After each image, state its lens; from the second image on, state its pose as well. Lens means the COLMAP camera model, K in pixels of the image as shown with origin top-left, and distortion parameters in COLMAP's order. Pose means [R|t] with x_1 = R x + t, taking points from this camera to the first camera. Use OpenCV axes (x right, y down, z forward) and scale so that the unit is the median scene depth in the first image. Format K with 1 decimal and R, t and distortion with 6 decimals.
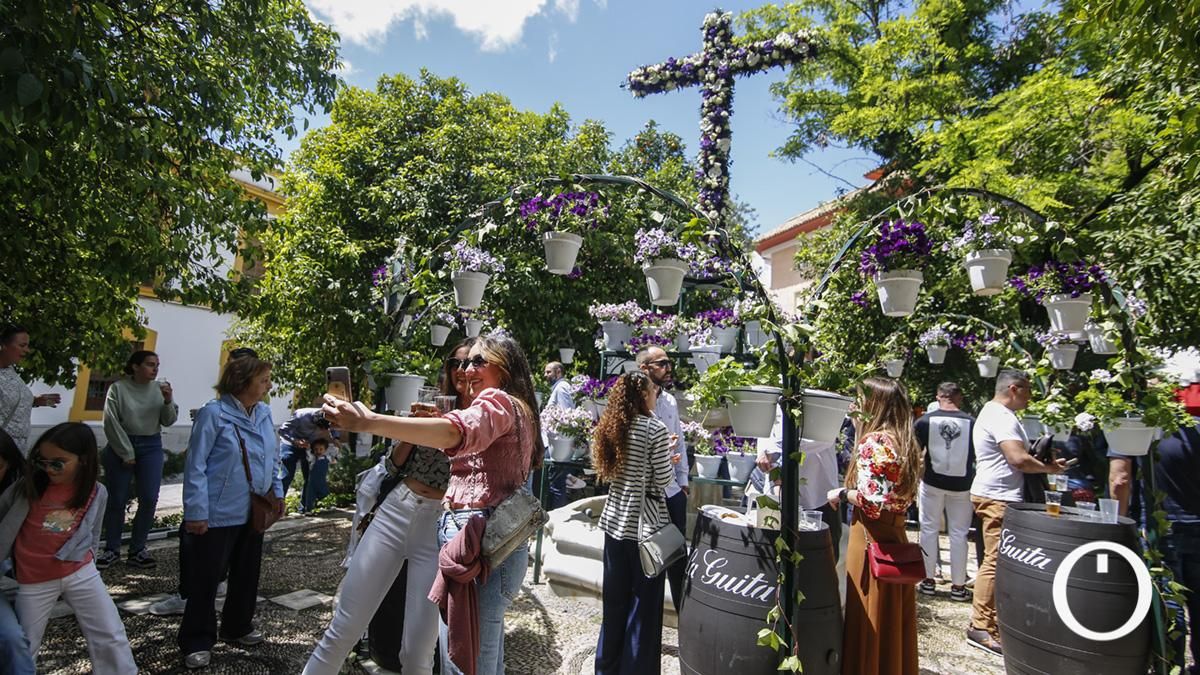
lens RADIAL K [[647.8, 0, 600.0], [0, 647.8, 337.5], [0, 0, 1]] dist [-0.015448, -0.000654]
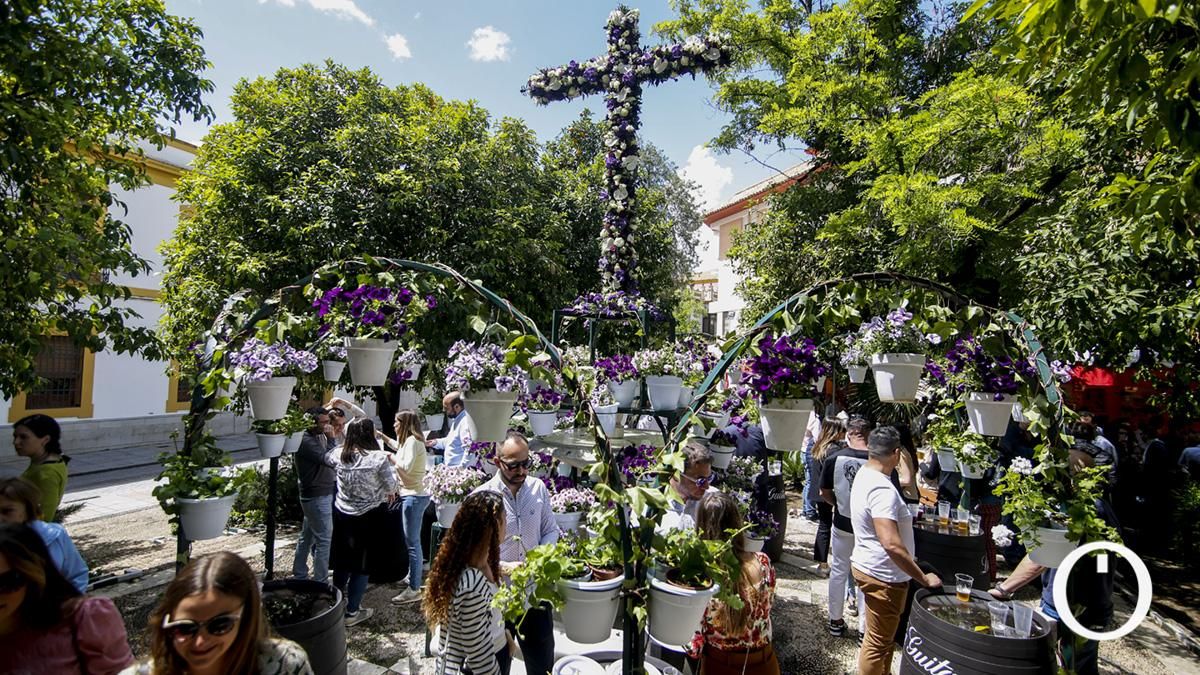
lens RADIAL K [[576.9, 0, 618.8], [0, 576.9, 334.5], [0, 0, 1]] dist [-0.017366, -0.000103]
pose [[0.997839, -0.024820, 0.060839, 0.118538], [0.019126, 0.995534, 0.092449, -0.131162], [-0.062862, -0.091085, 0.993857, 0.173857]]
